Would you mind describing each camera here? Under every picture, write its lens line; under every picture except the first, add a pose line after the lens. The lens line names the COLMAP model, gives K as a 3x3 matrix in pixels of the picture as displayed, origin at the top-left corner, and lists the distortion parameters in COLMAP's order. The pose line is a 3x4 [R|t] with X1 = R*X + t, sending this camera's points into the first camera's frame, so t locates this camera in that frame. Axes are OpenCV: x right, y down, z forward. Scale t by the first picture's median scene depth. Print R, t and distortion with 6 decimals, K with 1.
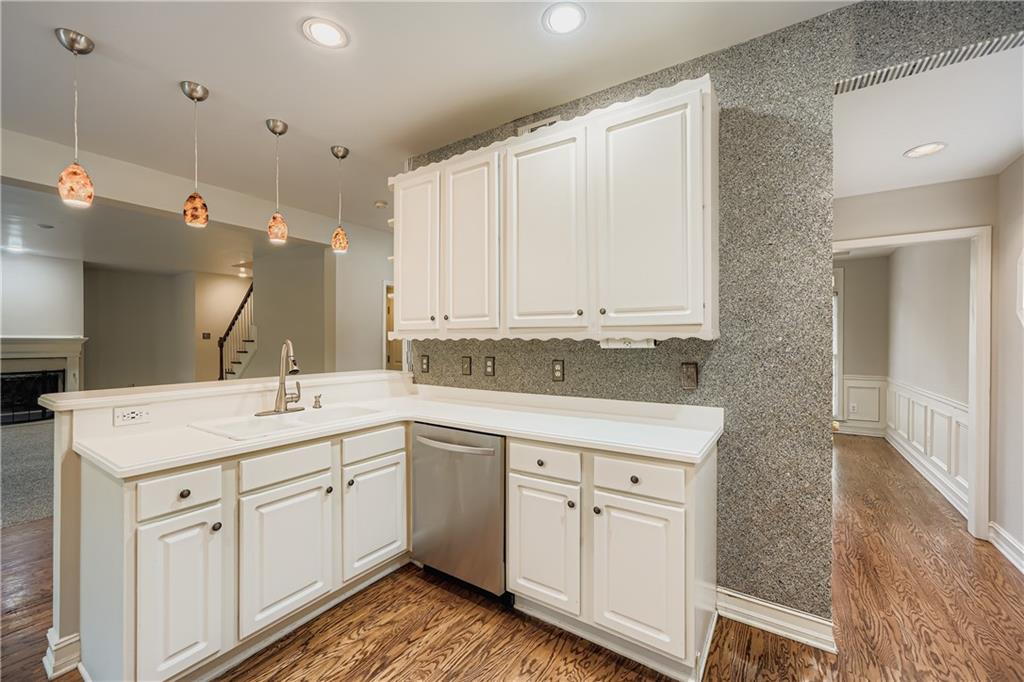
lens RADIAL K [[413.6, 0, 508.8], [0, 413.6, 341.0], [0, 0, 1]] dist [0.002427, 0.001503]
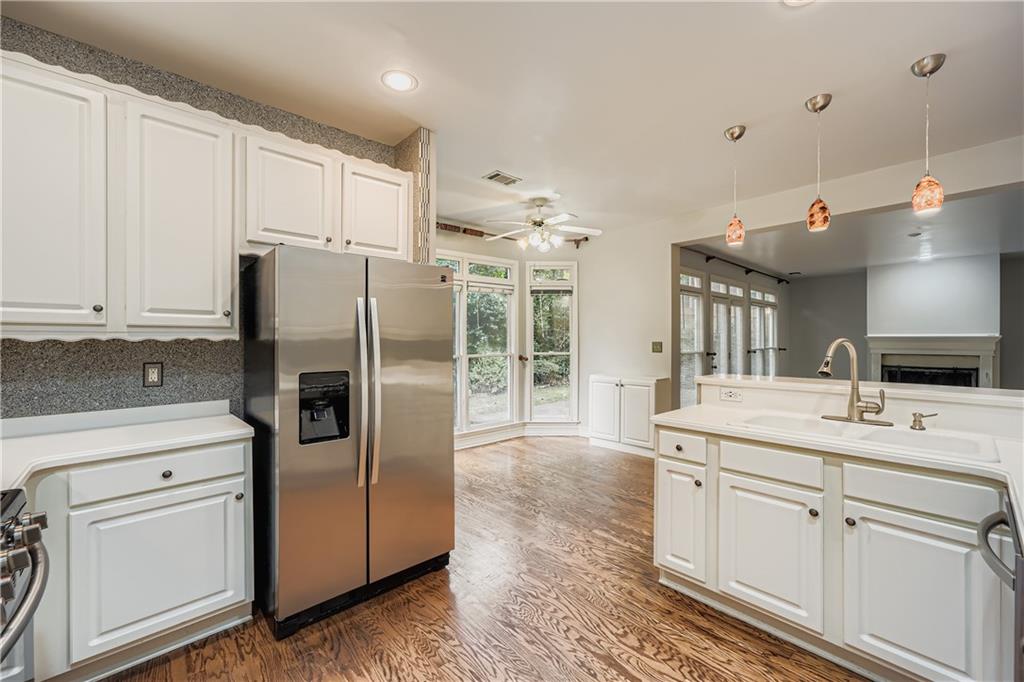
lens RADIAL K [[413.6, 0, 510.6], [0, 413.6, 340.9], [0, 0, 1]] dist [0.002427, 0.001503]
pose [[-0.243976, 0.003934, -0.969773, 0.459773], [0.000802, 0.999992, 0.003855, -0.000790], [0.969781, 0.000163, -0.243977, 0.499214]]
